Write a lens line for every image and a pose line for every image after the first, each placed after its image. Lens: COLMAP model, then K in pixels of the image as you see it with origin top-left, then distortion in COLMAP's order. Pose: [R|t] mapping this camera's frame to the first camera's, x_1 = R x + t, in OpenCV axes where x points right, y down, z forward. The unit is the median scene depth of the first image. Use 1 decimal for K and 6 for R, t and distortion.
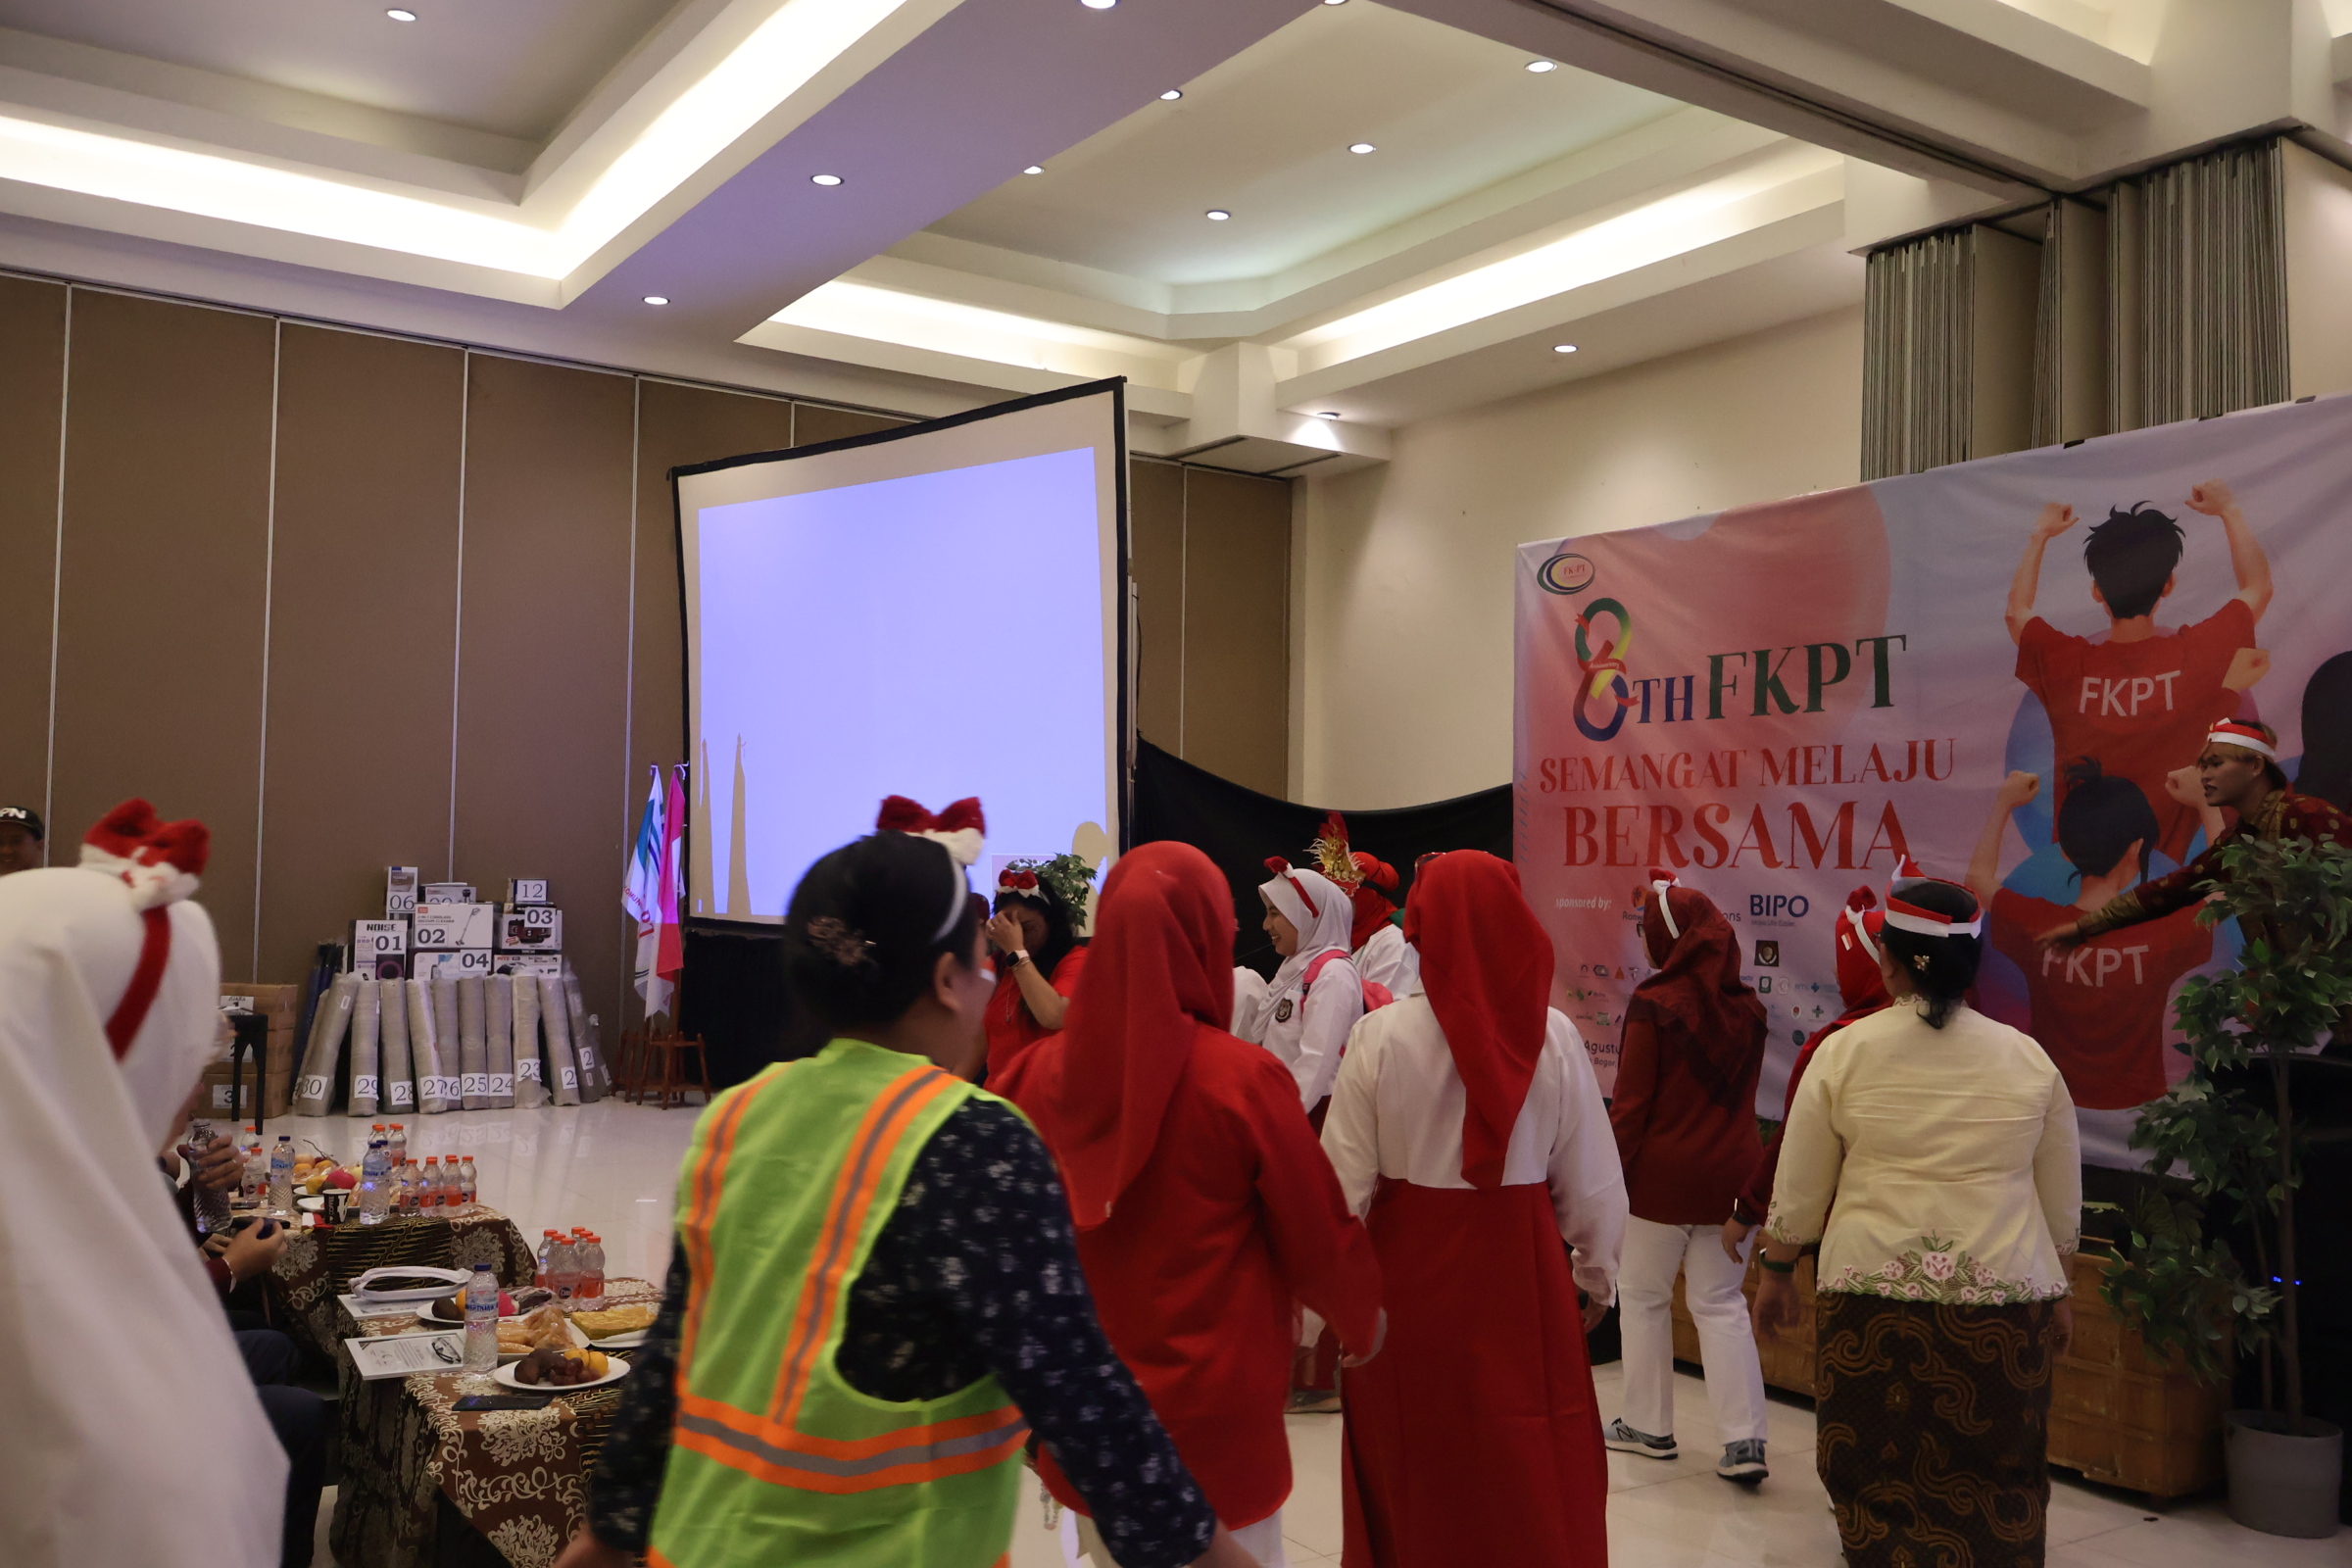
lens RADIAL K [[1973.4, 0, 1168.8], [0, 1973.4, 785.8], [0, 0, 1]] dist [0.007341, -0.004620]
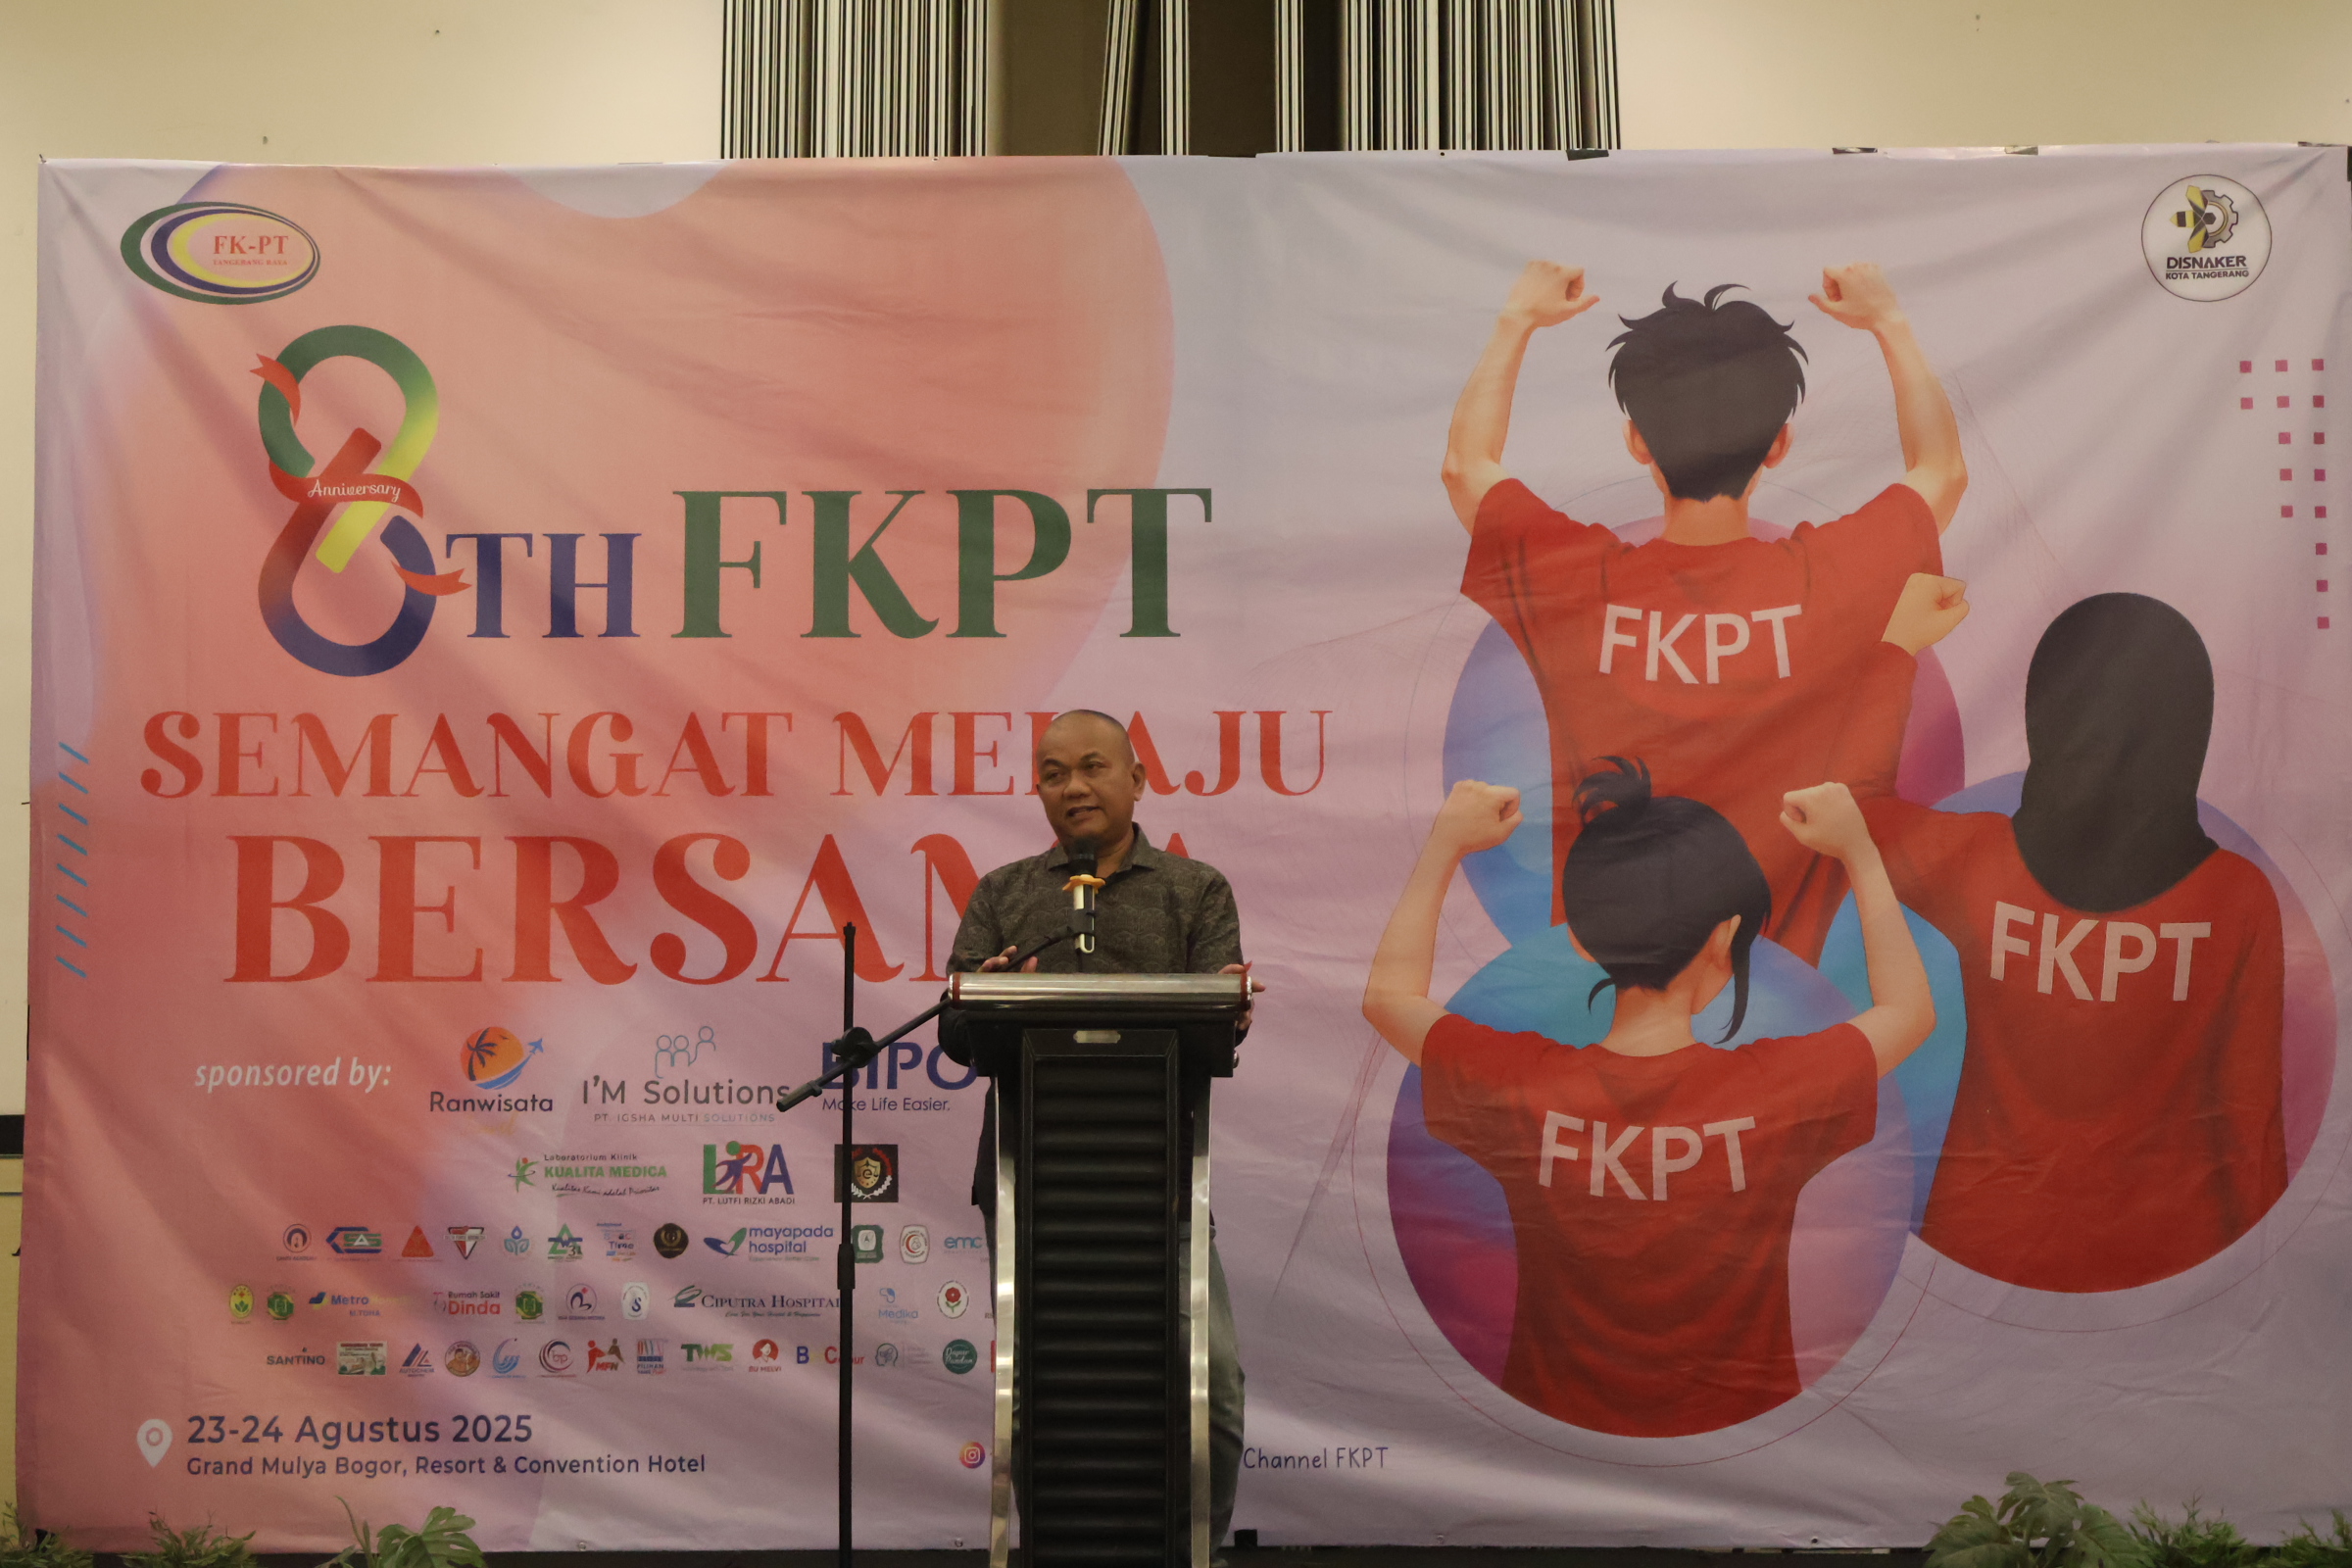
lens RADIAL K [[3889.5, 0, 1184.3], [0, 3889.5, 777.6], [0, 0, 1]] dist [0.010902, -0.074093]
pose [[0.559538, 0.037780, 0.827943, -0.388552], [-0.023698, 0.999281, -0.029583, 0.020404], [-0.828466, -0.003068, 0.560031, 0.456674]]
